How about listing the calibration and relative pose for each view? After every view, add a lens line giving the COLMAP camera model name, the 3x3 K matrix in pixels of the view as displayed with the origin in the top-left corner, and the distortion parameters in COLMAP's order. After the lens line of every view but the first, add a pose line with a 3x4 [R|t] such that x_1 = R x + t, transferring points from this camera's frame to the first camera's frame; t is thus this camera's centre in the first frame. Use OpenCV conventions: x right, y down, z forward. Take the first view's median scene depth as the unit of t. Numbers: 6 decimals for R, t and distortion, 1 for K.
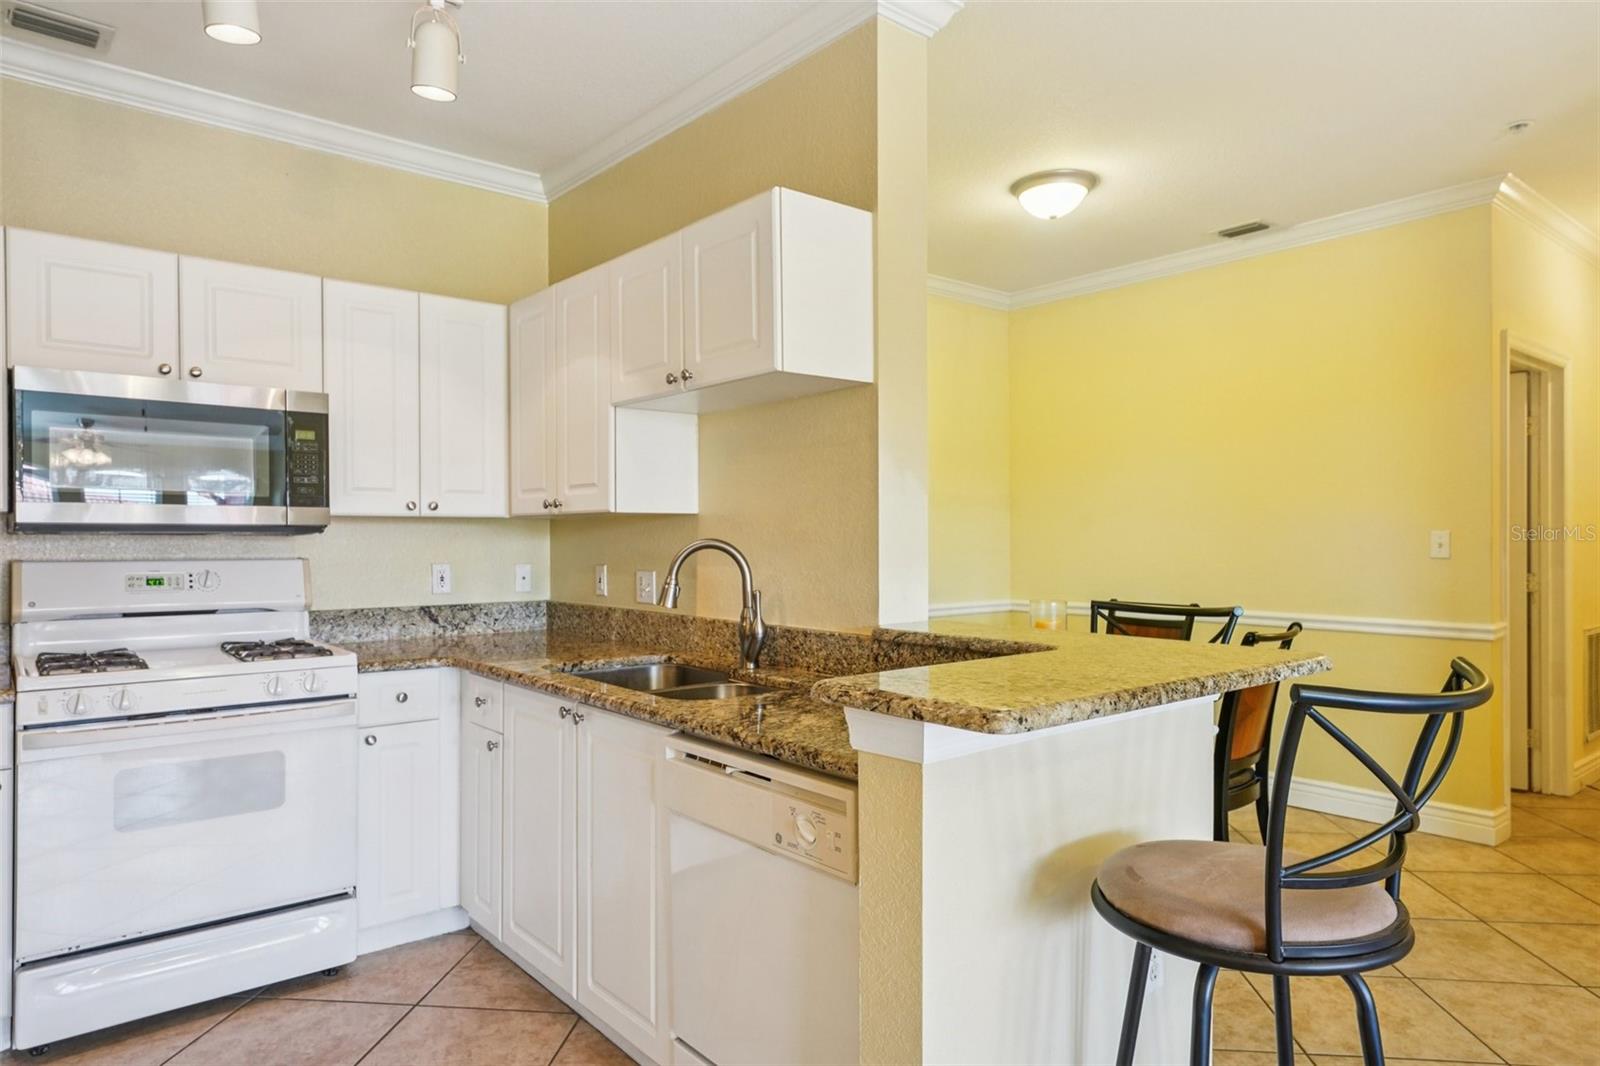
lens RADIAL K [[979.6, 0, 802.1], [0, 979.6, 540.6], [0, 0, 1]] dist [0.028917, -0.000899]
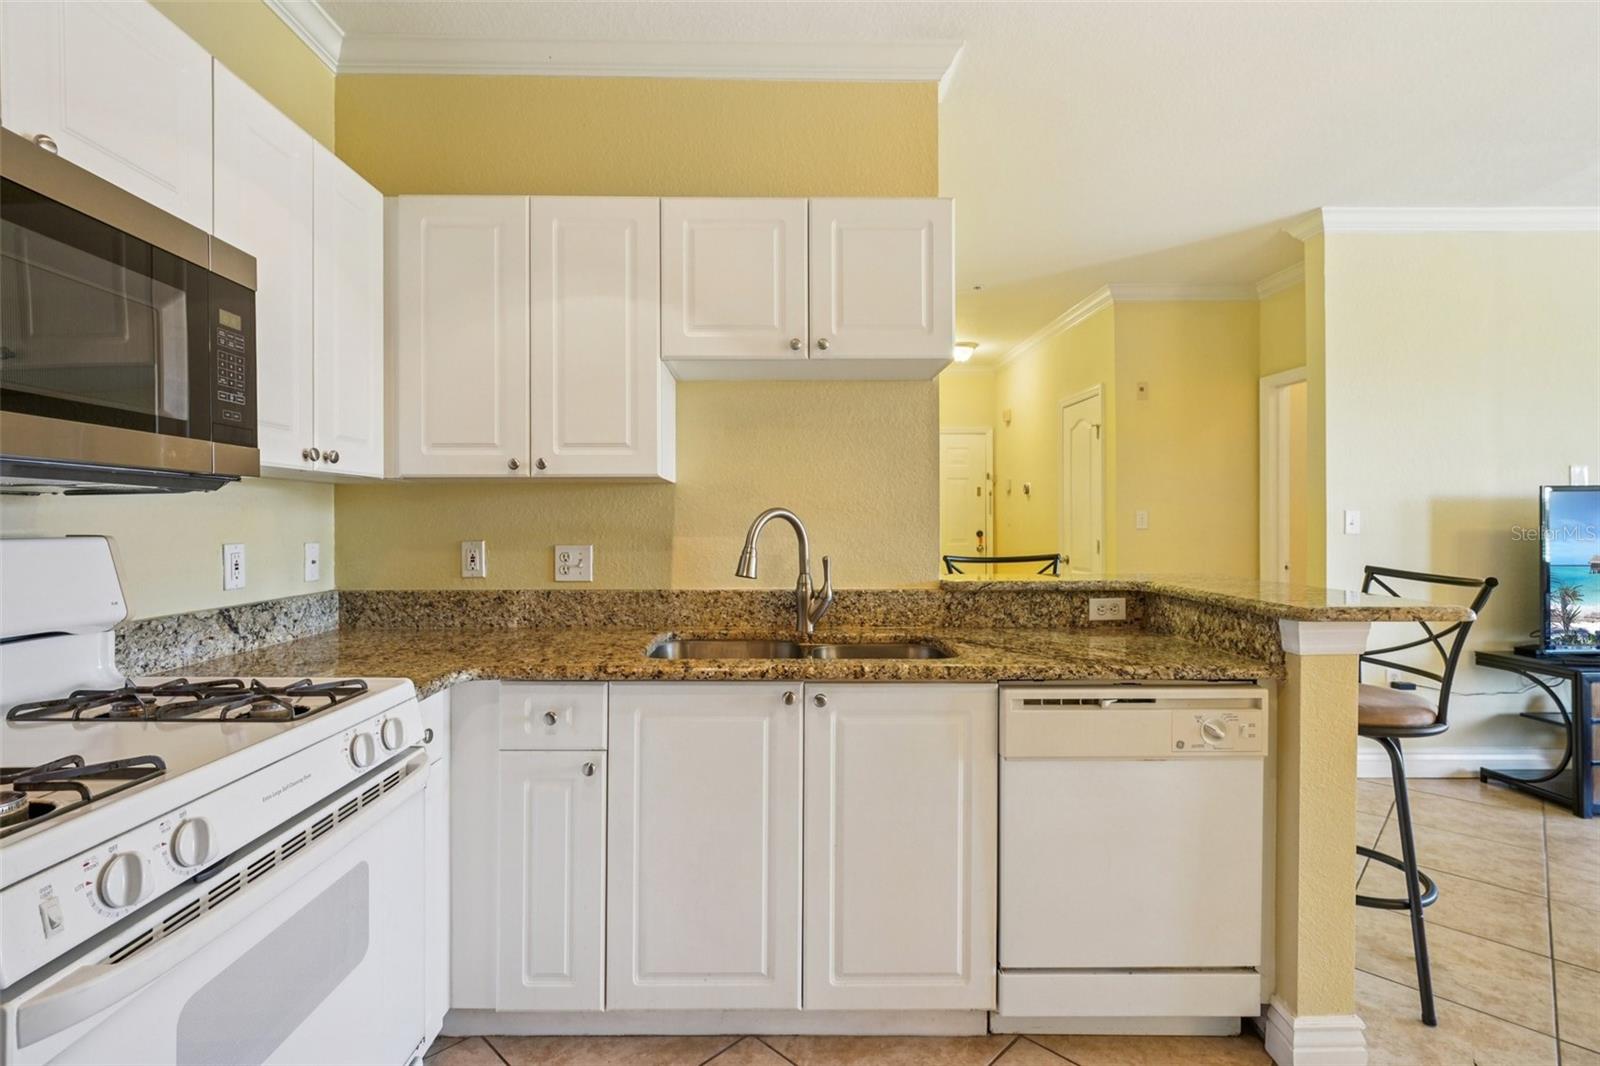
lens RADIAL K [[745.4, 0, 796.3], [0, 745.4, 519.0], [0, 0, 1]] dist [0.002996, 0.000610]
pose [[0.628978, 0.003734, 0.777414, -0.584458], [0.002989, 0.999969, -0.007222, 0.012902], [-0.777418, 0.006866, 0.628947, 0.430770]]
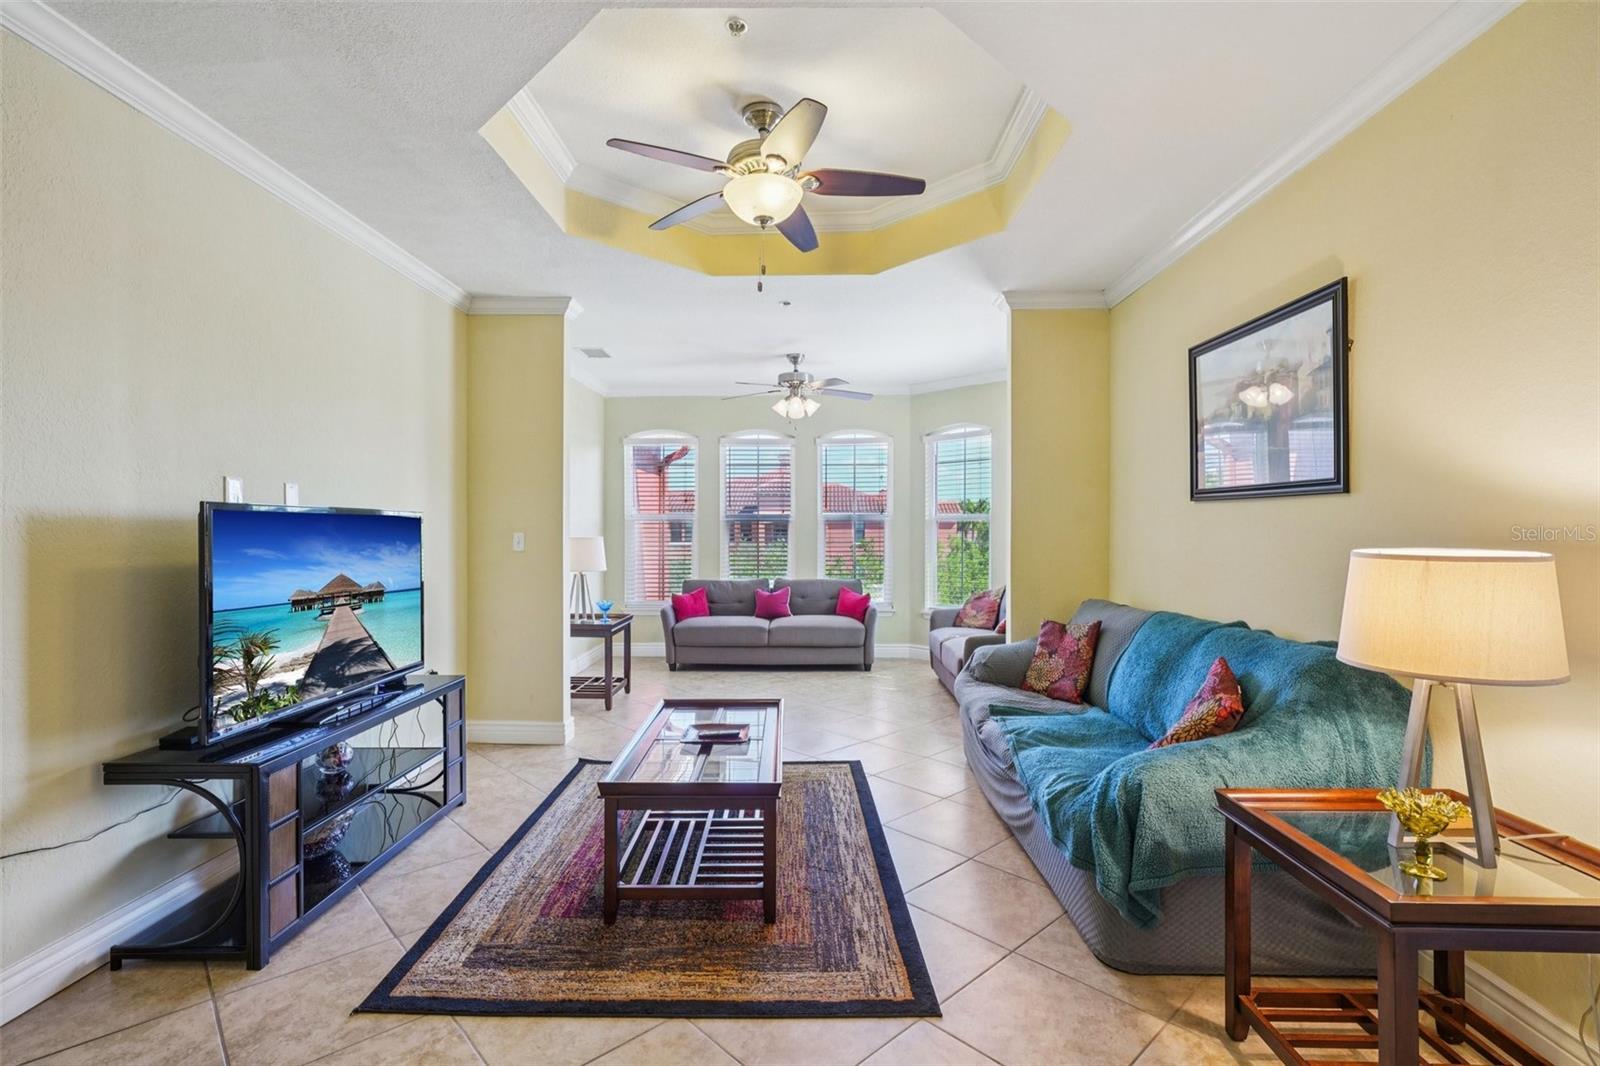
lens RADIAL K [[745.4, 0, 802.3], [0, 745.4, 536.0], [0, 0, 1]] dist [0.002996, 0.000610]
pose [[-0.750440, 0.000735, 0.660938, -0.037609], [0.003696, 0.999988, 0.003084, -0.004779], [-0.660928, 0.004757, -0.750434, 0.436874]]
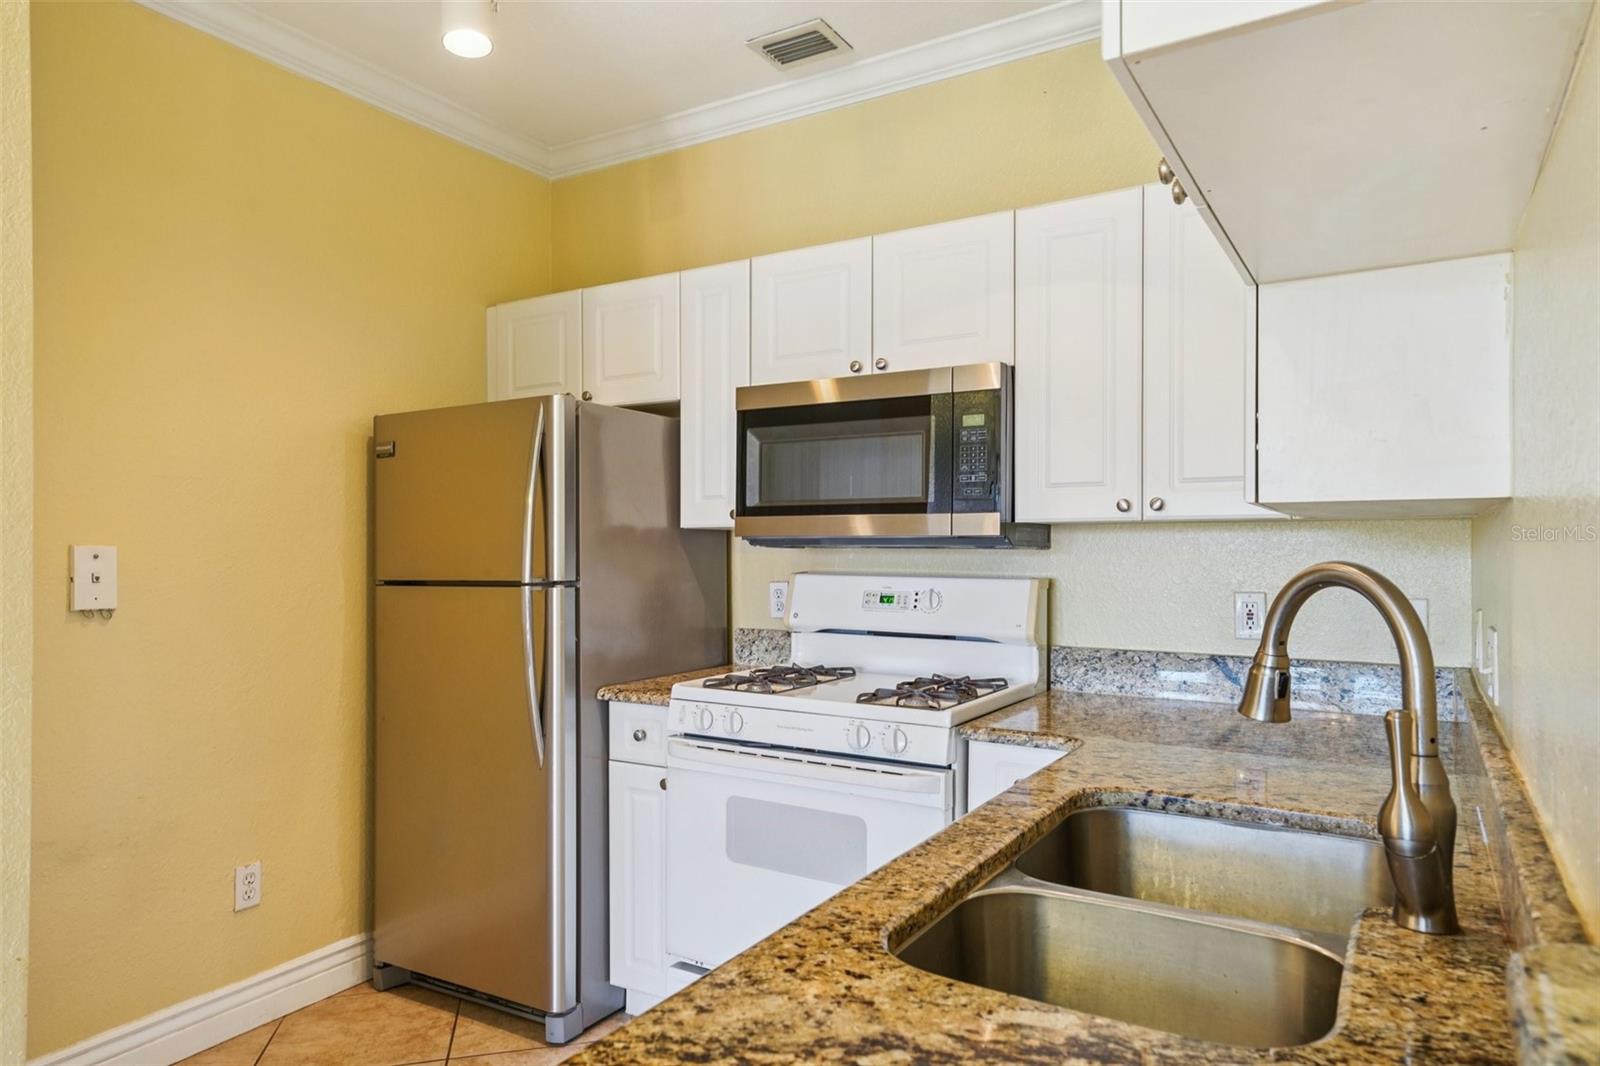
lens RADIAL K [[997.0, 0, 806.7], [0, 997.0, 545.0], [0, 0, 1]] dist [0.025128, 0.001014]
pose [[0.329826, -0.001124, -0.944041, 0.179060], [-0.003657, 0.999990, -0.002468, -0.005661], [0.944035, 0.004266, 0.329819, 0.568473]]
